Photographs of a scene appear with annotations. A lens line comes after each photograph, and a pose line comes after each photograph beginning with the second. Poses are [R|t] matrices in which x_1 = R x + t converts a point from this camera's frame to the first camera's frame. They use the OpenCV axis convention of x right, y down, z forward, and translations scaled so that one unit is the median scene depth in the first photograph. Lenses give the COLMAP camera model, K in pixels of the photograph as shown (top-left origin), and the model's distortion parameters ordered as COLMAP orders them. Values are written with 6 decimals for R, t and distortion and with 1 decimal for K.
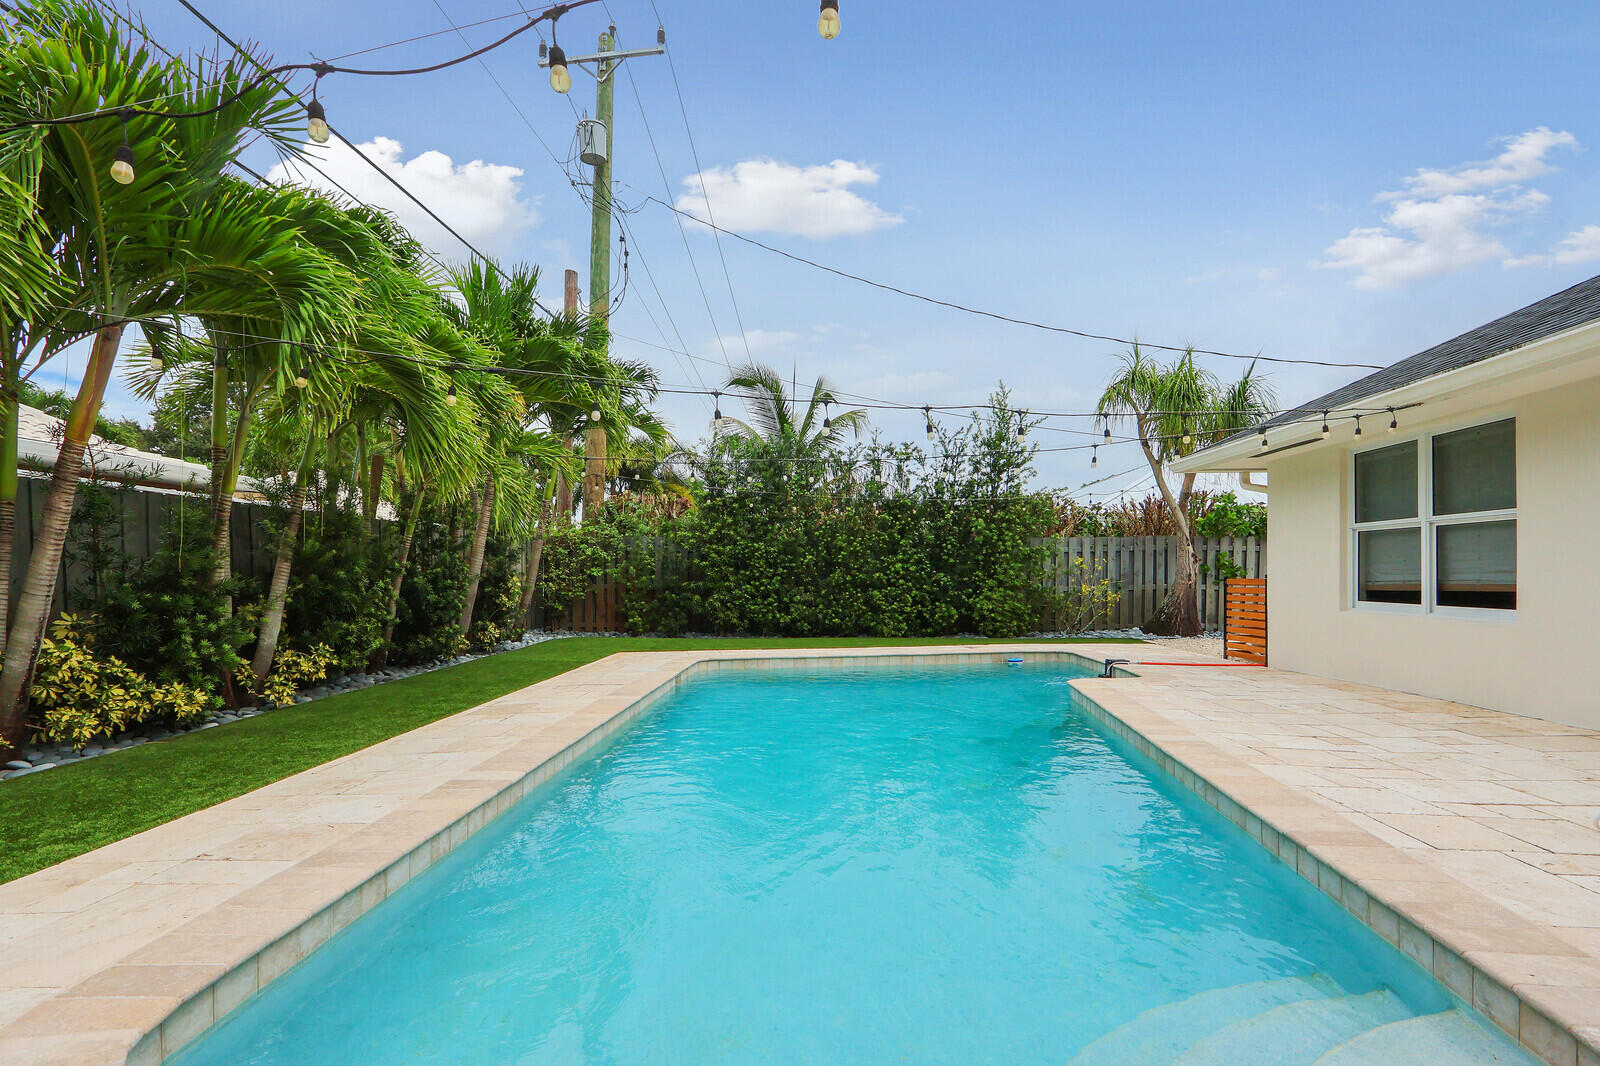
lens RADIAL K [[733.7, 0, 798.9], [0, 733.7, 570.5], [0, 0, 1]] dist [-0.033675, 0.009105]
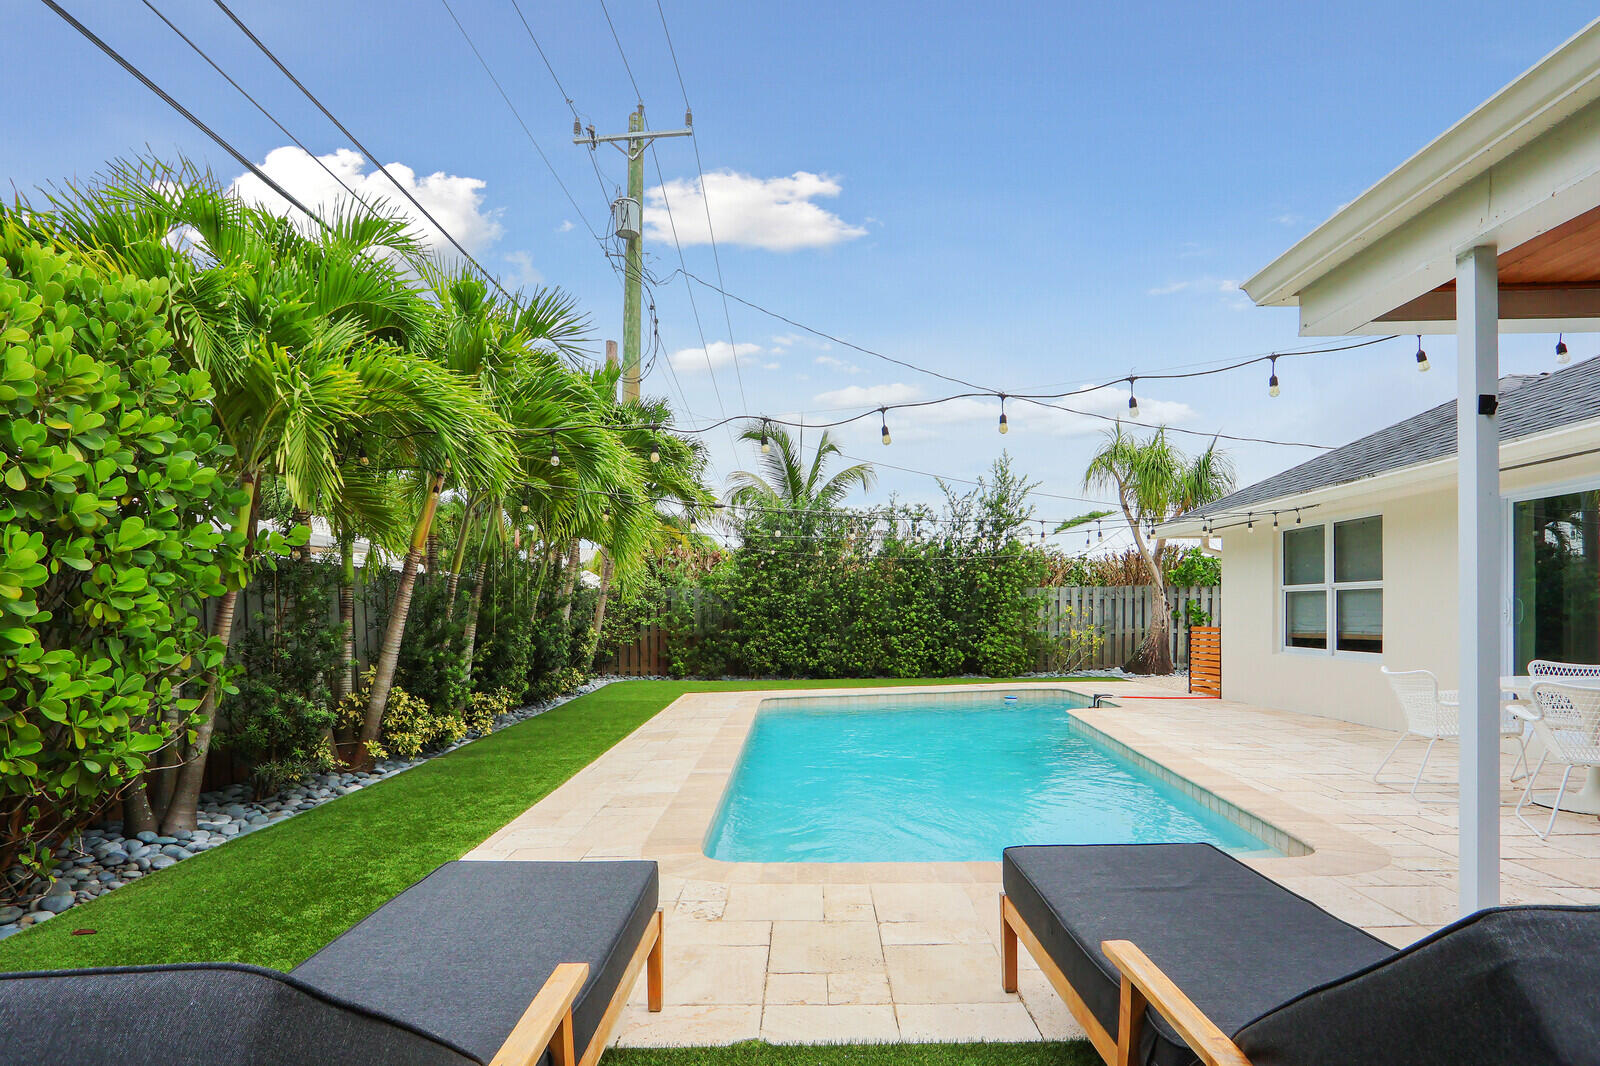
lens RADIAL K [[769.0, 0, 829.7], [0, 769.0, 616.9], [0, 0, 1]] dist [-0.017744, -0.000238]
pose [[0.997128, -0.004931, 0.075579, -0.083051], [0.004104, 0.999930, 0.011098, -0.016226], [-0.075629, -0.010756, 0.997078, -0.176142]]
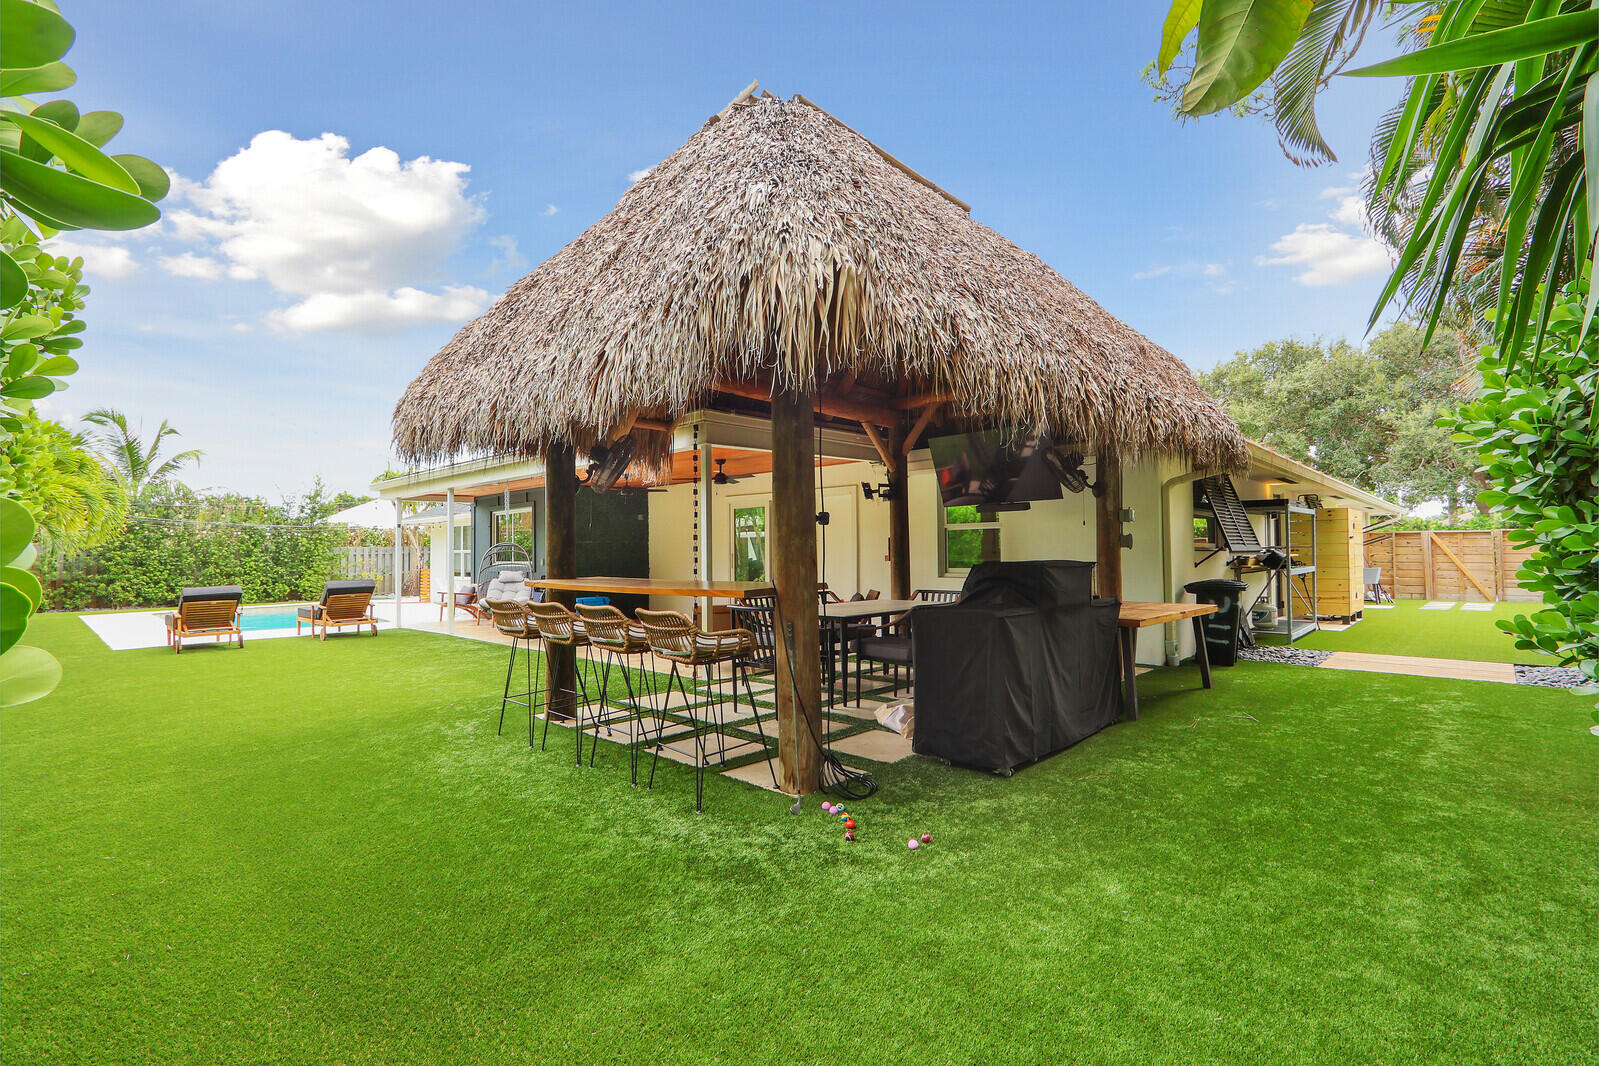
lens RADIAL K [[733.2, 0, 788.9], [0, 733.2, 532.3], [0, 0, 1]] dist [-0.033675, 0.009105]
pose [[0.655703, 0.020088, 0.754752, -0.340488], [0.000393, 0.999637, -0.026947, -0.034757], [-0.755019, 0.017966, 0.655457, -1.164579]]
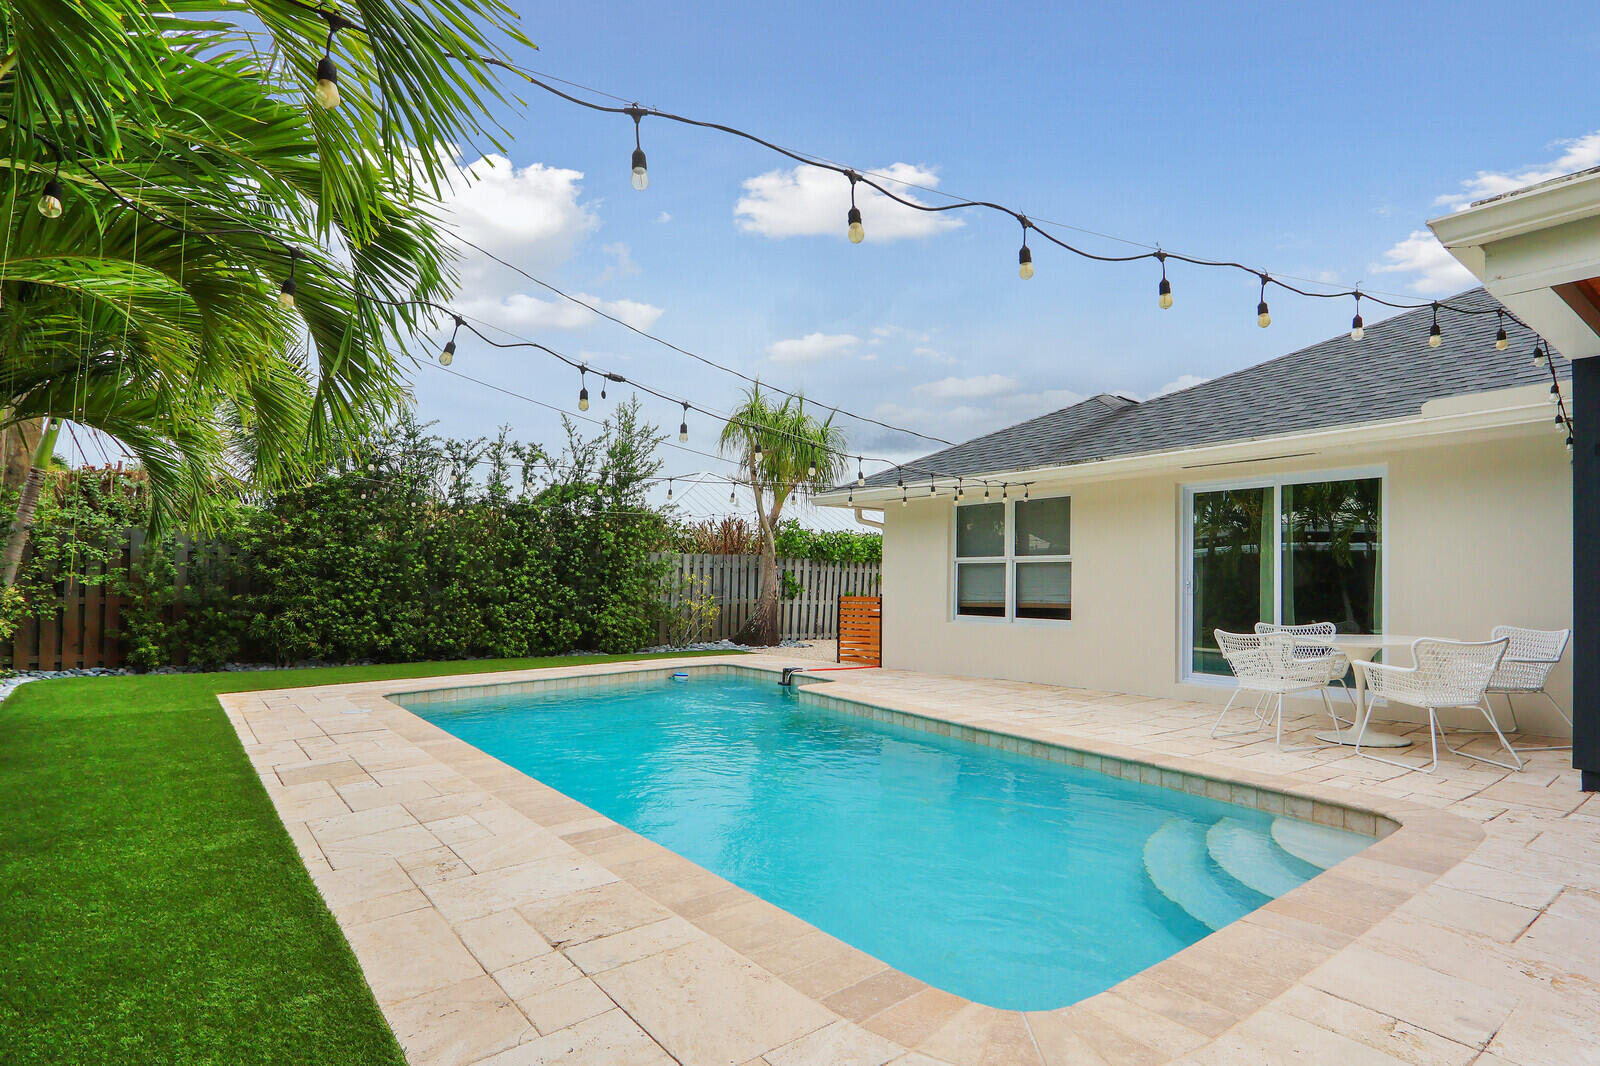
lens RADIAL K [[805.6, 0, 794.7], [0, 805.6, 575.0], [0, 0, 1]] dist [-0.019390, 0.004756]
pose [[0.760551, 0.021512, 0.648922, -0.256152], [-0.018065, 0.999765, -0.011969, -0.004837], [-0.649027, -0.002620, 0.760761, 0.024829]]
